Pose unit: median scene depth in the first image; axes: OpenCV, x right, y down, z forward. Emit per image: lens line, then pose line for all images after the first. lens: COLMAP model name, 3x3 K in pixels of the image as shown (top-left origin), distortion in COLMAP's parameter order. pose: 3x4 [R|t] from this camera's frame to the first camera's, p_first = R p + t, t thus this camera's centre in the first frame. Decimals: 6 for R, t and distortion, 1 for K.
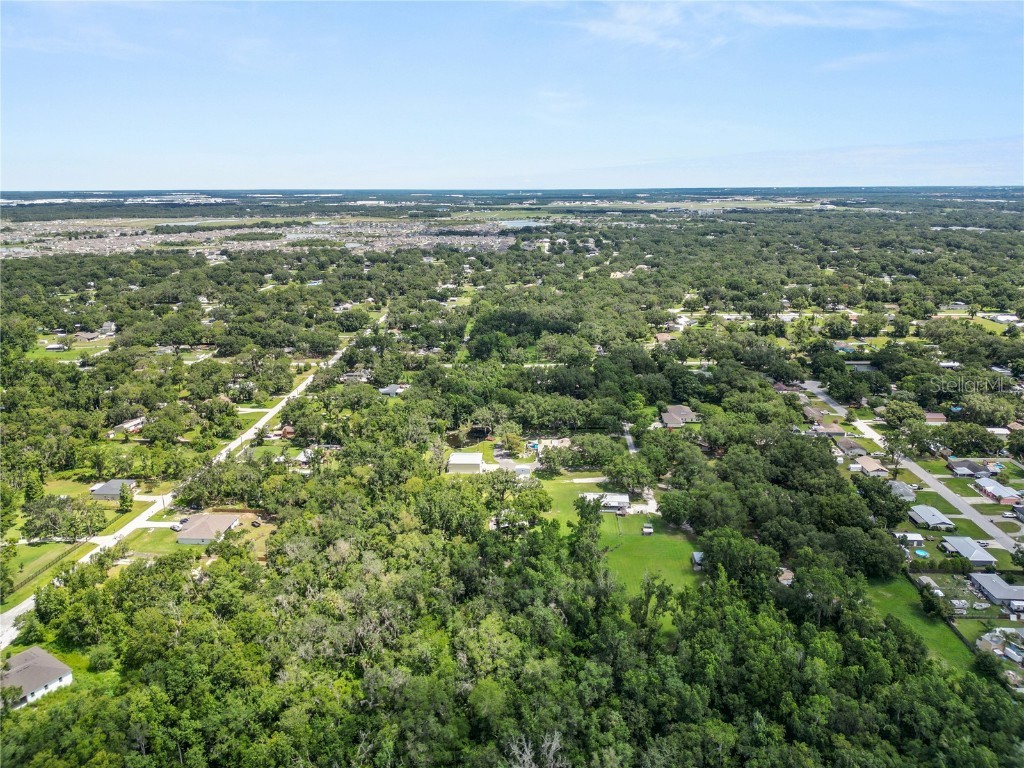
lens RADIAL K [[725.3, 0, 511.4], [0, 725.3, 383.0], [0, 0, 1]] dist [0.031200, -0.010523]
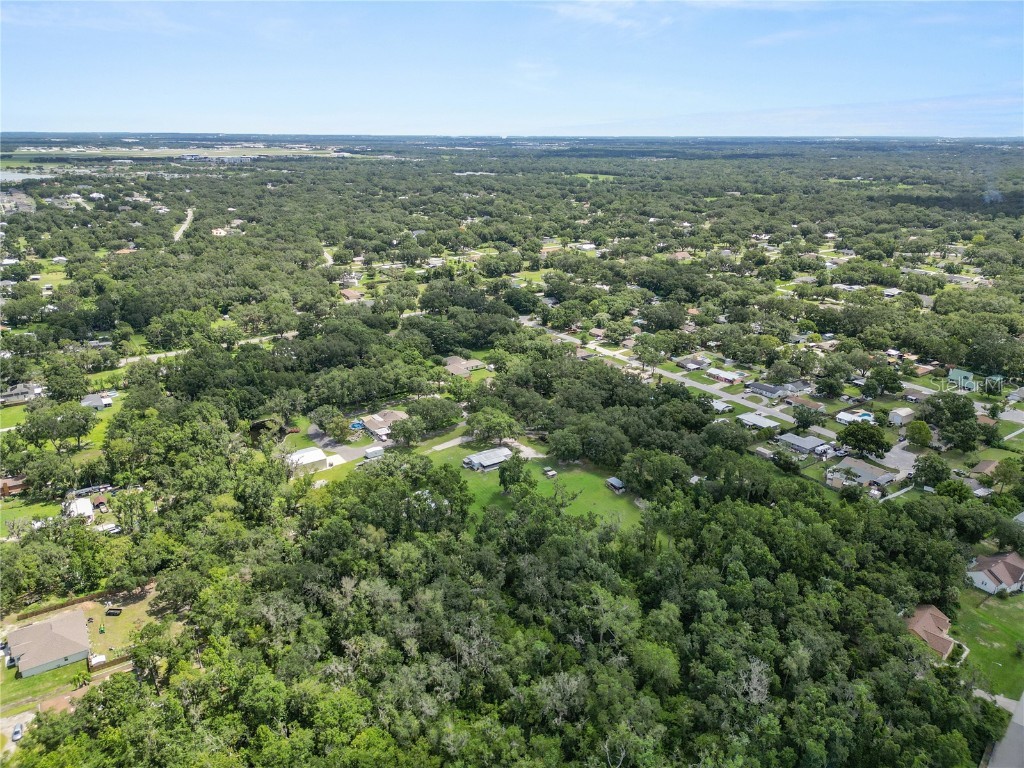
lens RADIAL K [[725.3, 0, 512.2], [0, 725.3, 385.0], [0, 0, 1]] dist [0.031200, -0.010523]
pose [[0.785399, -0.193068, 0.588110, -0.366885], [0.151727, 0.981174, 0.119480, -0.045692], [-0.600106, -0.004607, 0.799907, 0.163750]]
